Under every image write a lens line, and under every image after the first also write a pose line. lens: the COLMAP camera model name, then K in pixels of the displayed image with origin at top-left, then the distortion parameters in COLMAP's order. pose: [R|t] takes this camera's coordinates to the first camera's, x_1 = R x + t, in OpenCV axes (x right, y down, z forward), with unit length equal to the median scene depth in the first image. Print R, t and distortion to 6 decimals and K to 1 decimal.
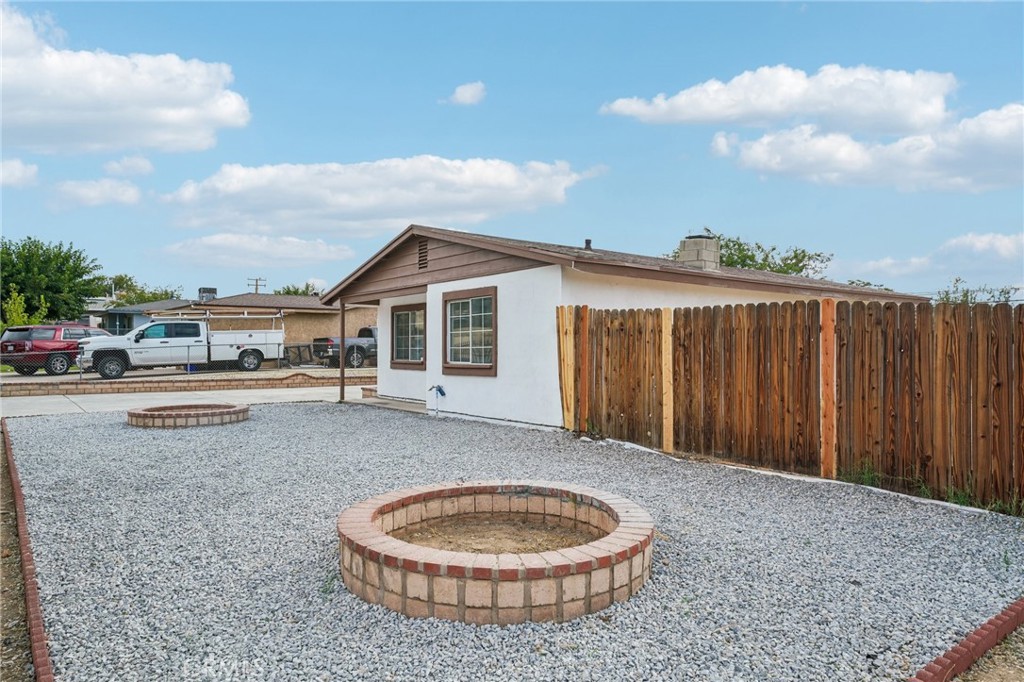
lens RADIAL K [[683.6, 0, 512.0], [0, 683.6, 341.0], [0, 0, 1]] dist [-0.000892, -0.000200]
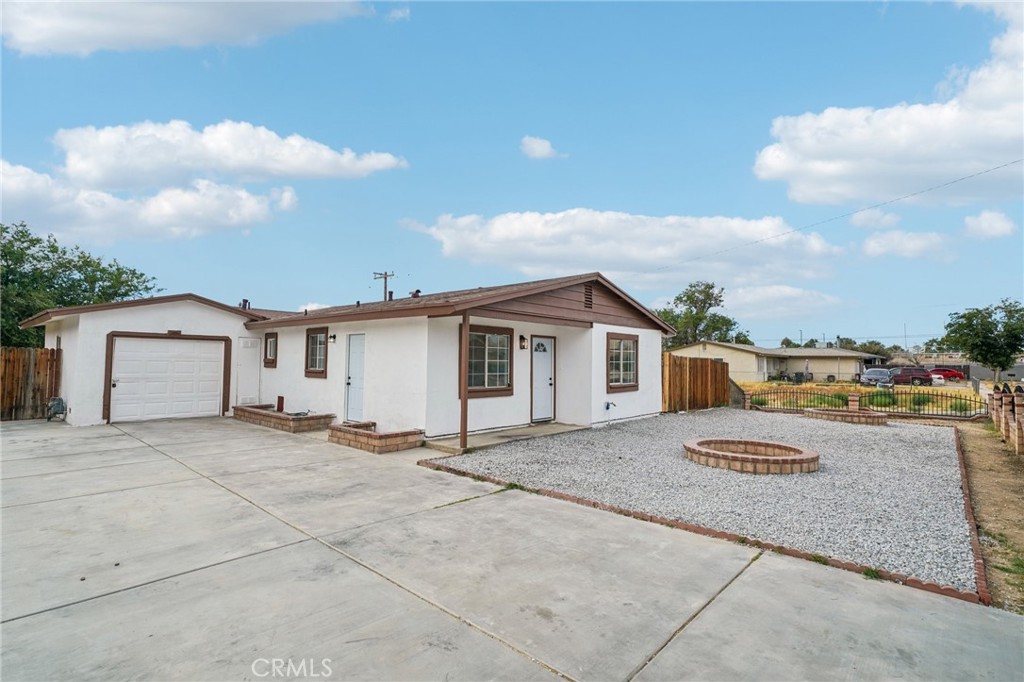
lens RADIAL K [[493.5, 0, 512.0], [0, 493.5, 341.0], [0, 0, 1]] dist [0.000300, 0.000007]
pose [[-0.187815, 0.038228, 0.981460, -0.841452], [-0.022942, 0.998799, -0.043293, -0.005786], [-0.981937, -0.030648, -0.186712, 1.133790]]
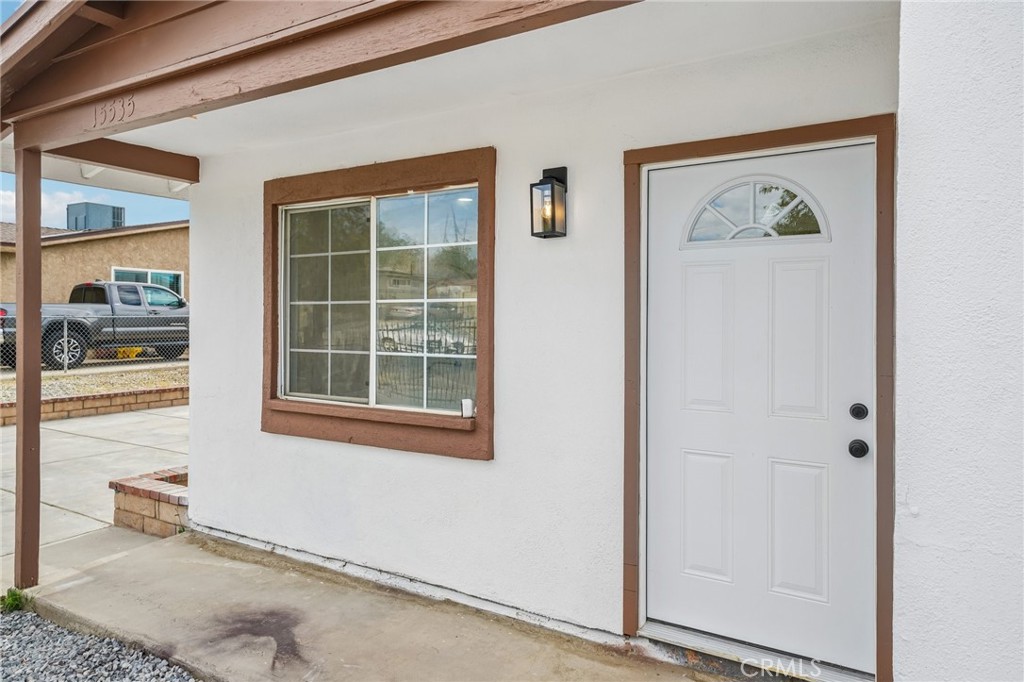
lens RADIAL K [[653.0, 0, 513.0], [0, 653.0, 318.9], [0, 0, 1]] dist [0.002711, 0.000978]
pose [[0.924713, 0.001853, 0.380661, -0.197622], [-0.007518, 0.999882, 0.013396, -0.004485], [-0.380591, -0.015249, 0.924618, 0.801767]]
